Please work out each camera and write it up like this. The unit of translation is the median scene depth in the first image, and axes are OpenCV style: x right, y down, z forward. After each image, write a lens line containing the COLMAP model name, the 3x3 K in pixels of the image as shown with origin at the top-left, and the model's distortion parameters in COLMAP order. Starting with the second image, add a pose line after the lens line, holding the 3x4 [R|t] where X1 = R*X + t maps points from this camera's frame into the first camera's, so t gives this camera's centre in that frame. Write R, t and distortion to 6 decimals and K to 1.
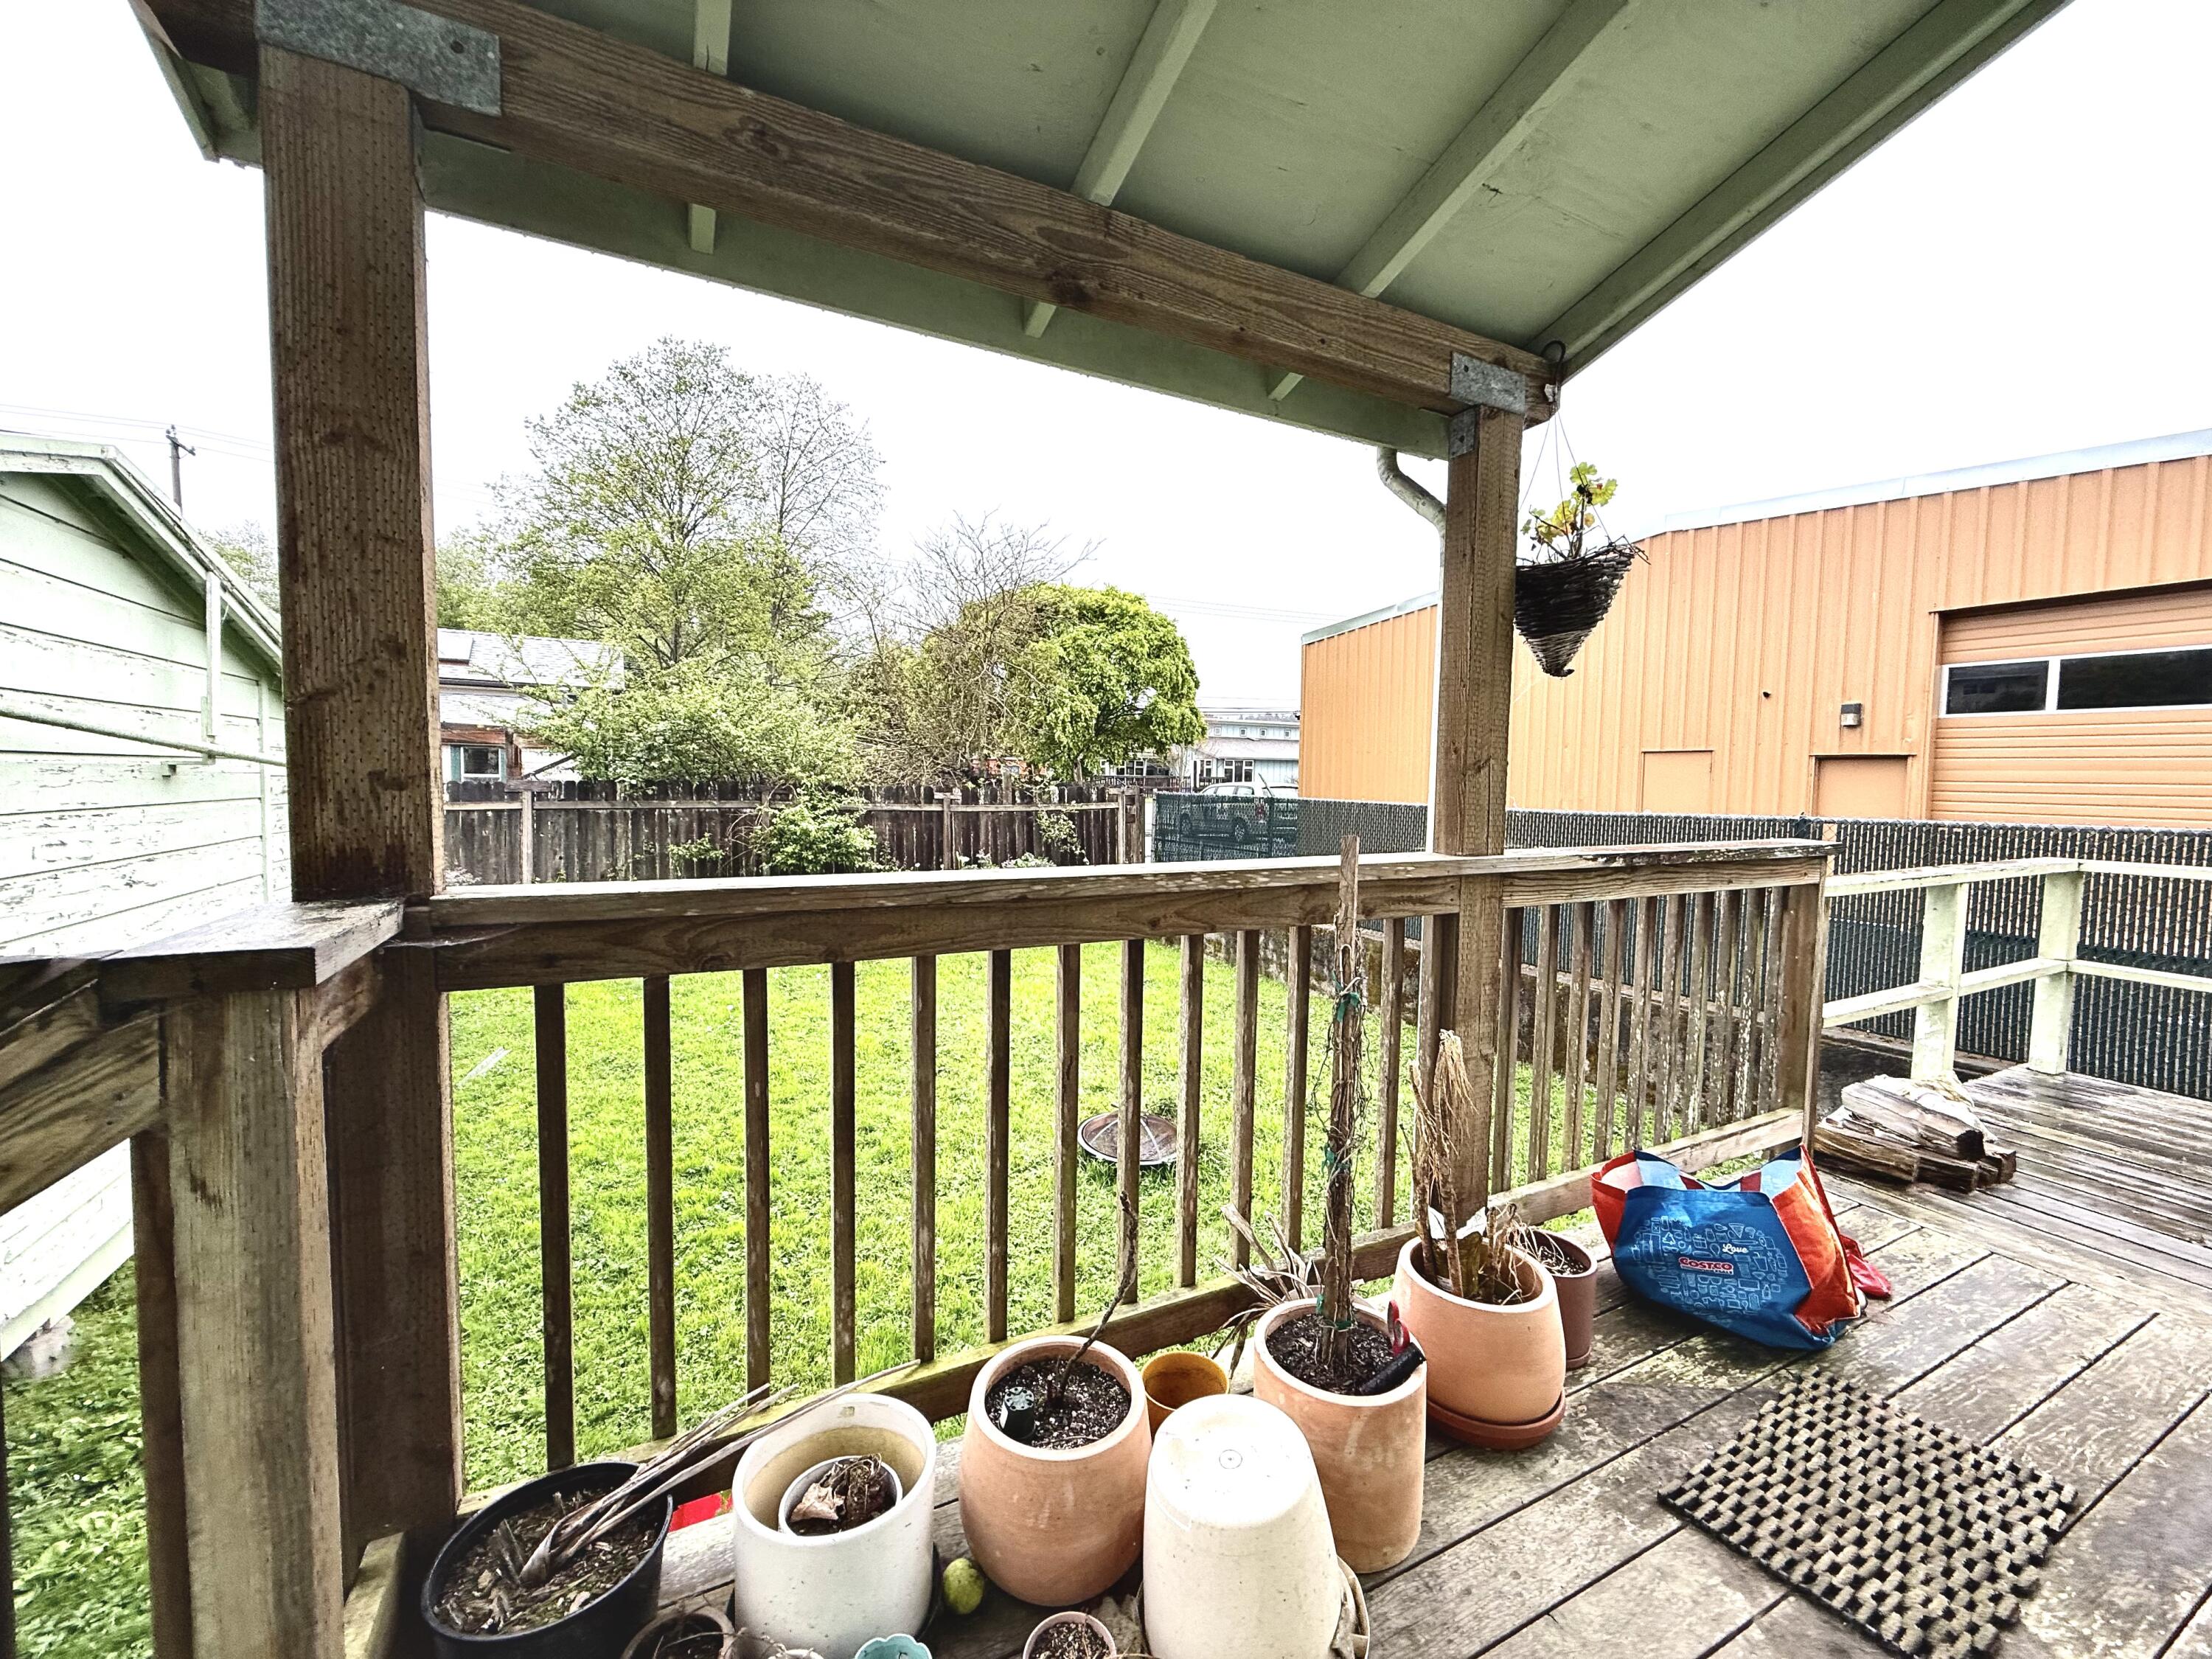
lens RADIAL K [[878.9, 0, 1103.3], [0, 878.9, 830.3], [0, 0, 1]] dist [-0.000629, -0.000200]
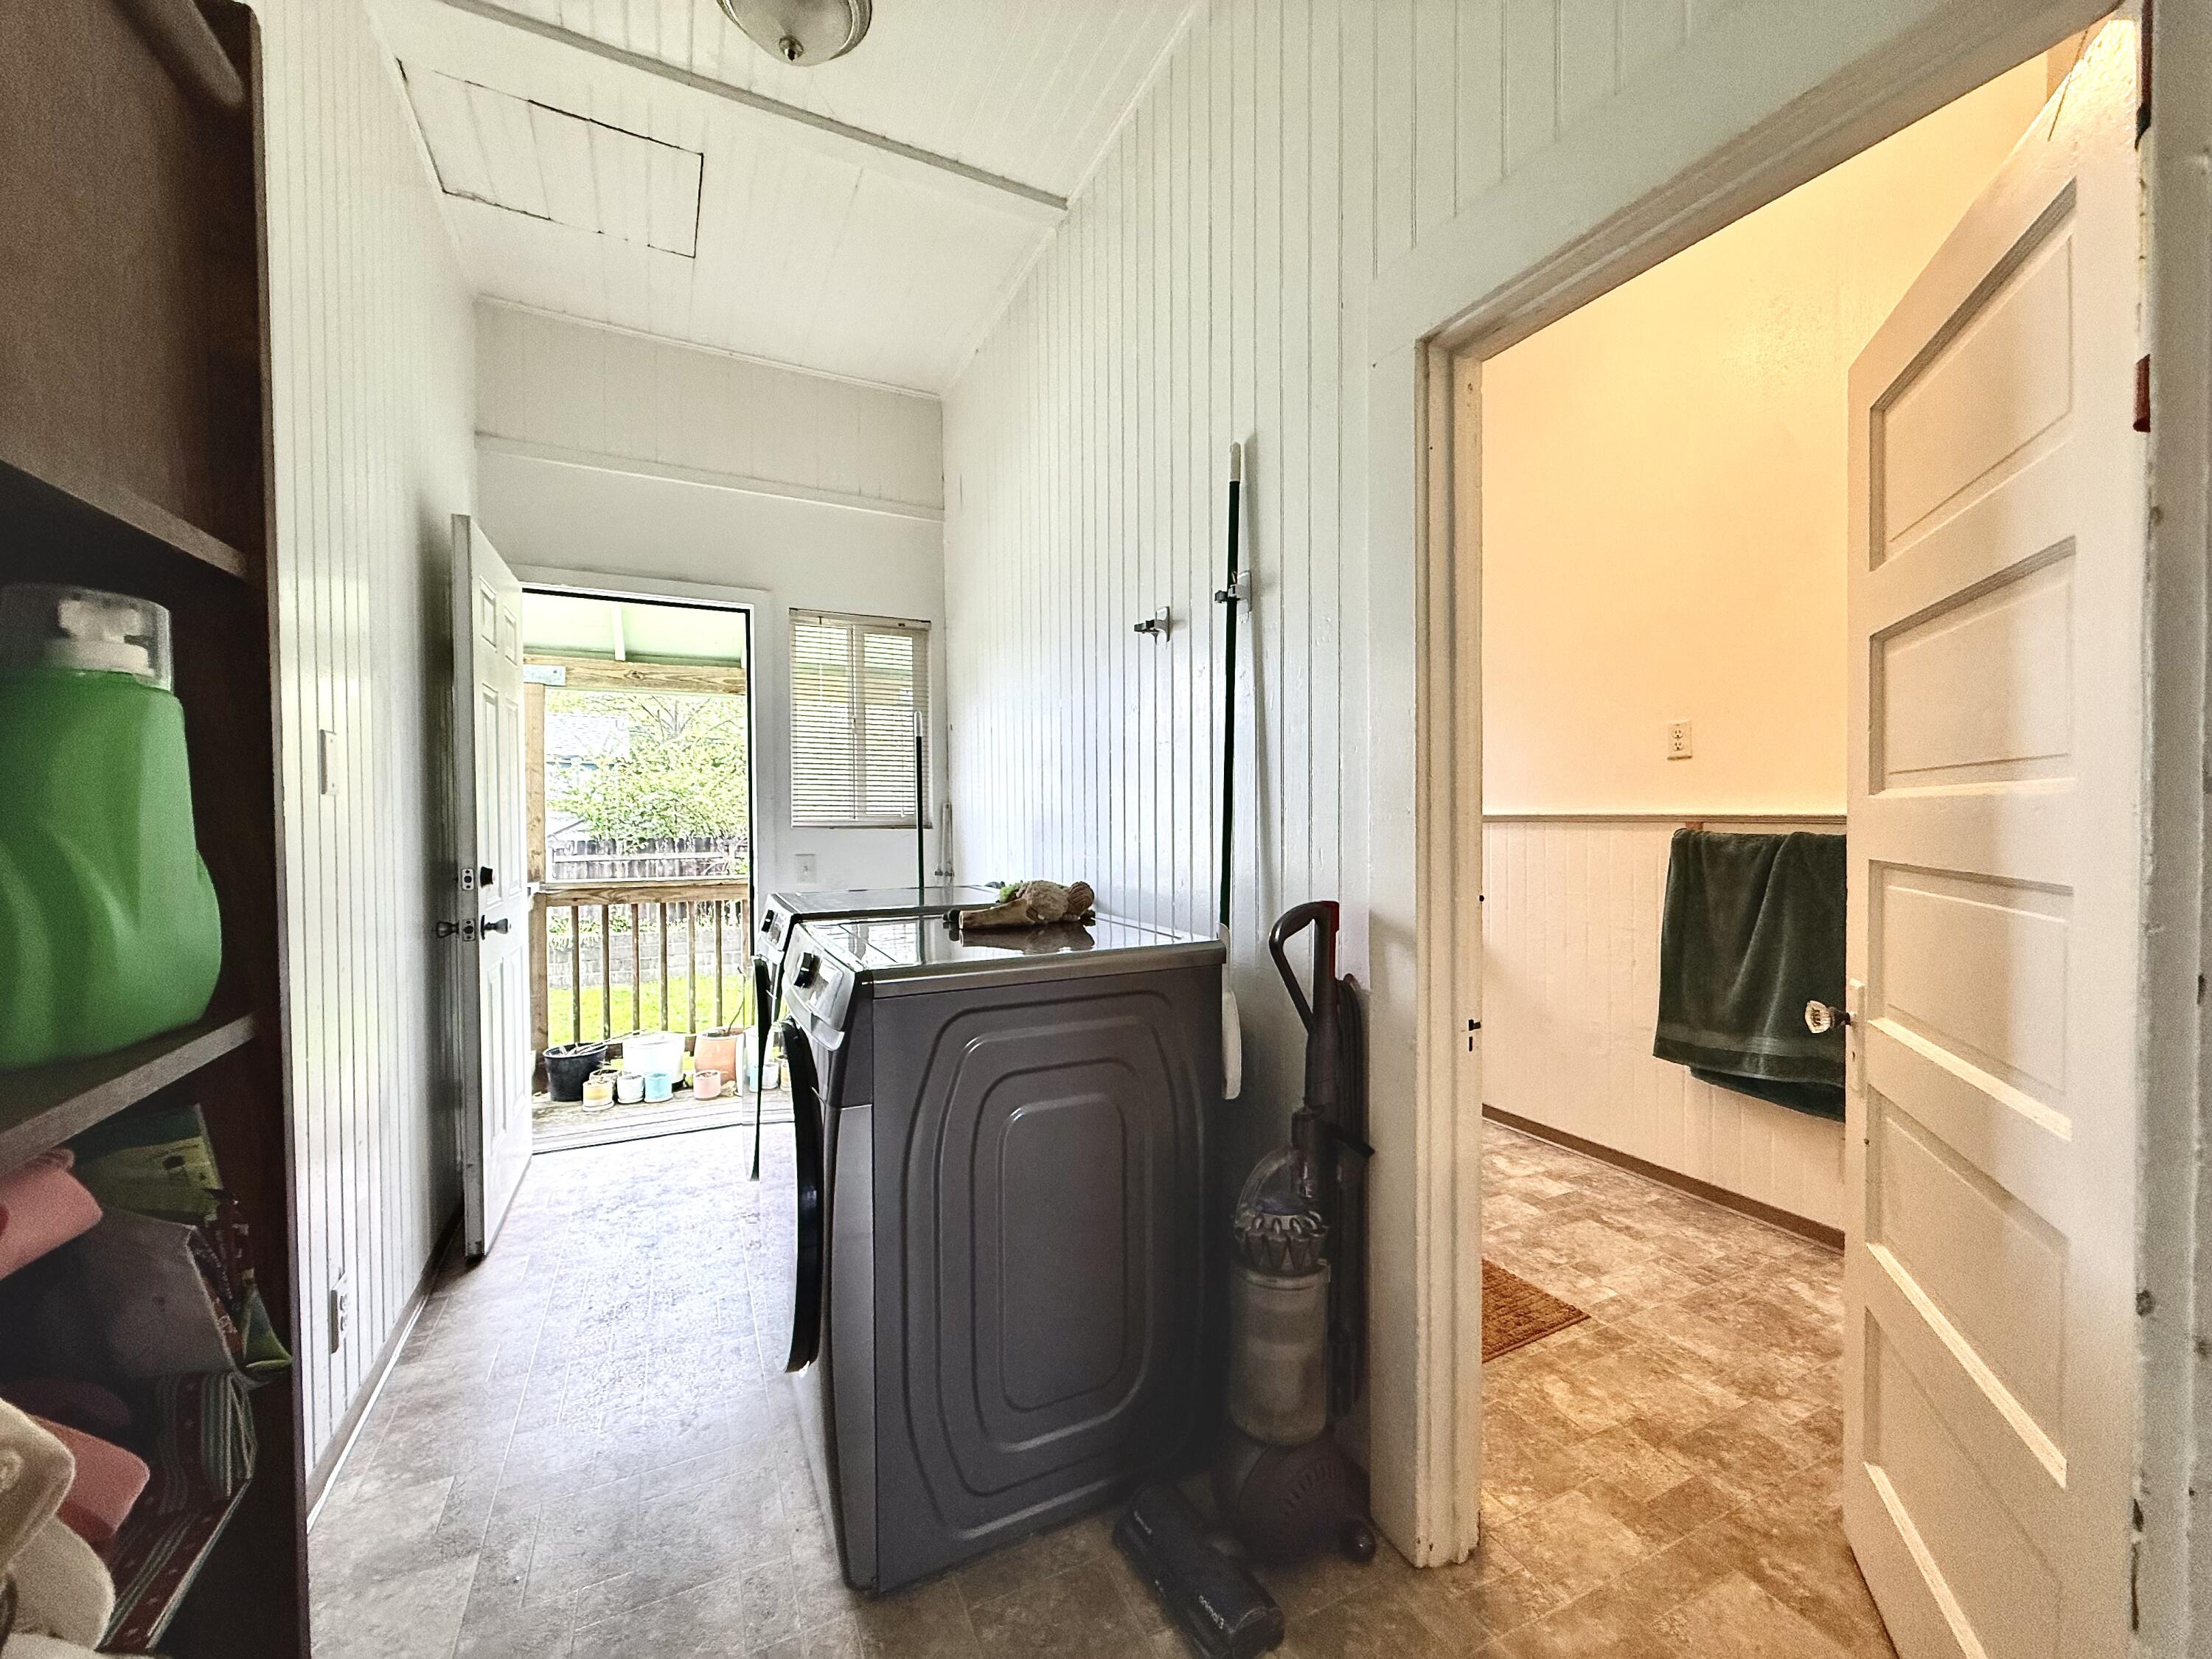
lens RADIAL K [[878.9, 0, 1103.3], [0, 878.9, 830.3], [0, 0, 1]] dist [-0.000629, -0.000200]
pose [[0.999765, -0.019561, -0.009388, 1.368130], [0.019080, 0.998623, -0.048858, 0.067091], [0.010331, 0.048668, 0.998762, -2.257606]]
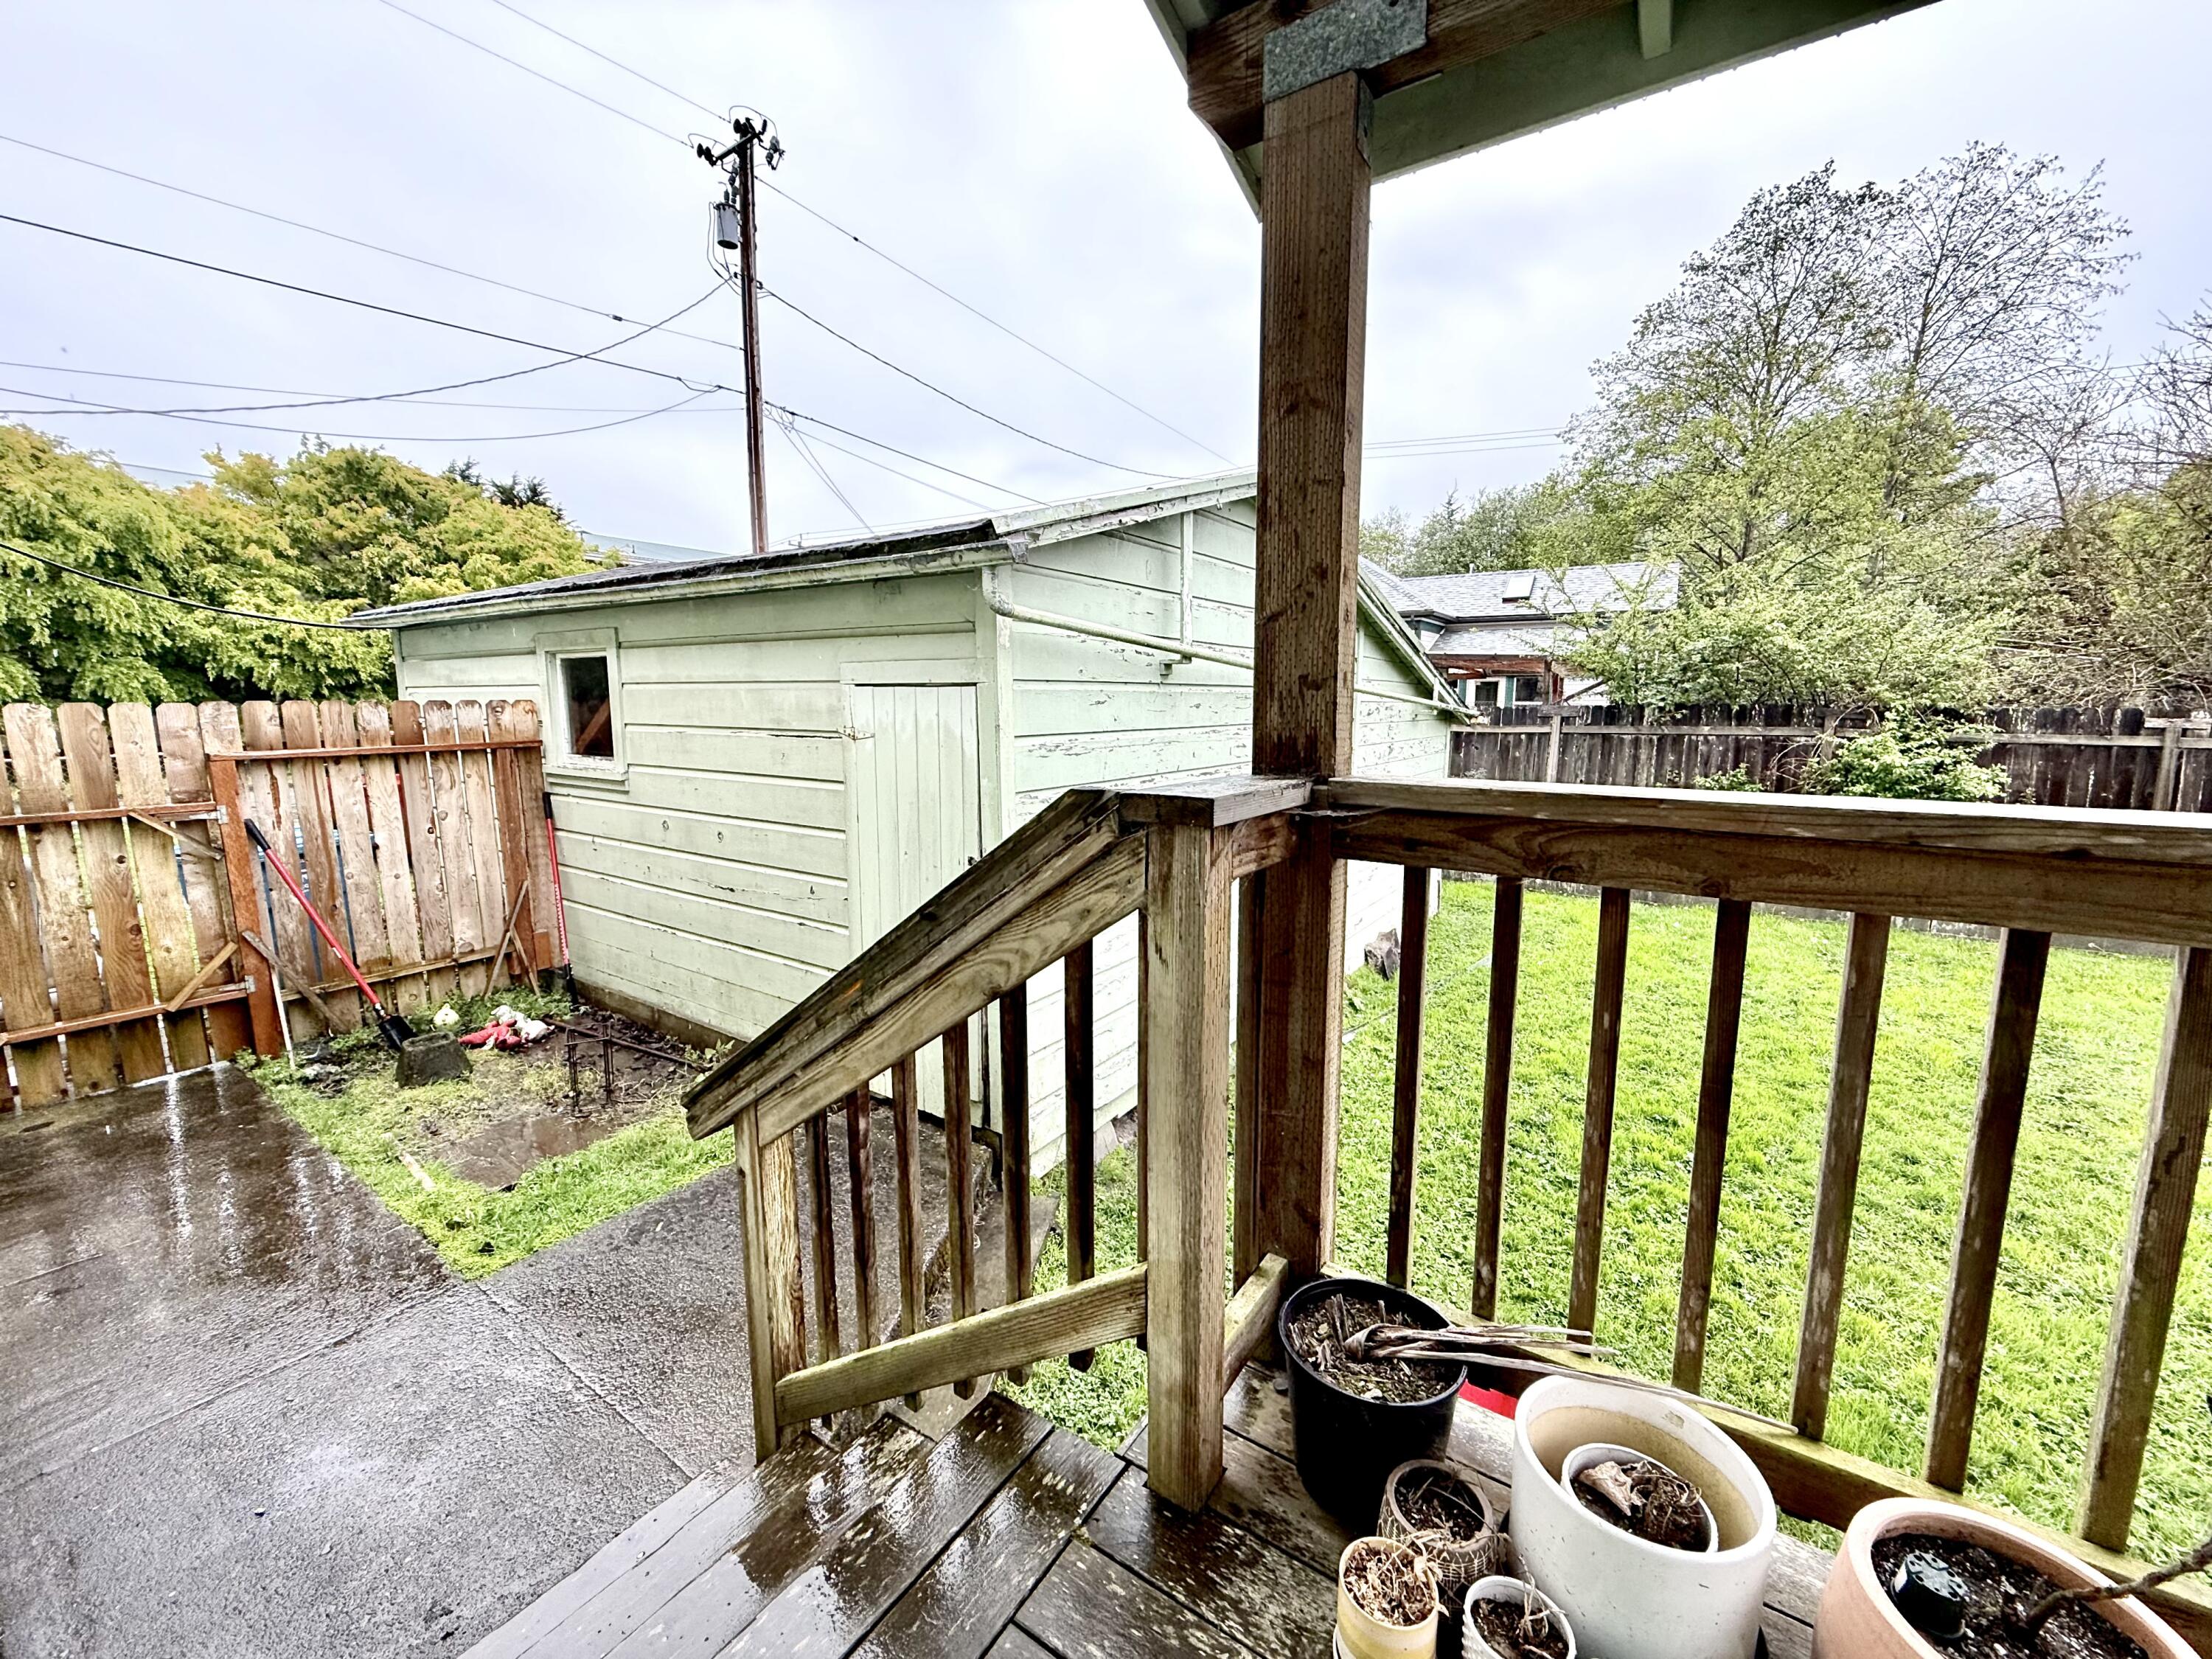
lens RADIAL K [[878.9, 0, 1103.3], [0, 878.9, 830.3], [0, 0, 1]] dist [-0.000629, -0.000200]
pose [[0.478324, 0.111645, -0.871058, 0.116859], [-0.040964, 0.993643, 0.104862, 0.024881], [0.877228, -0.014476, 0.479856, 0.105765]]
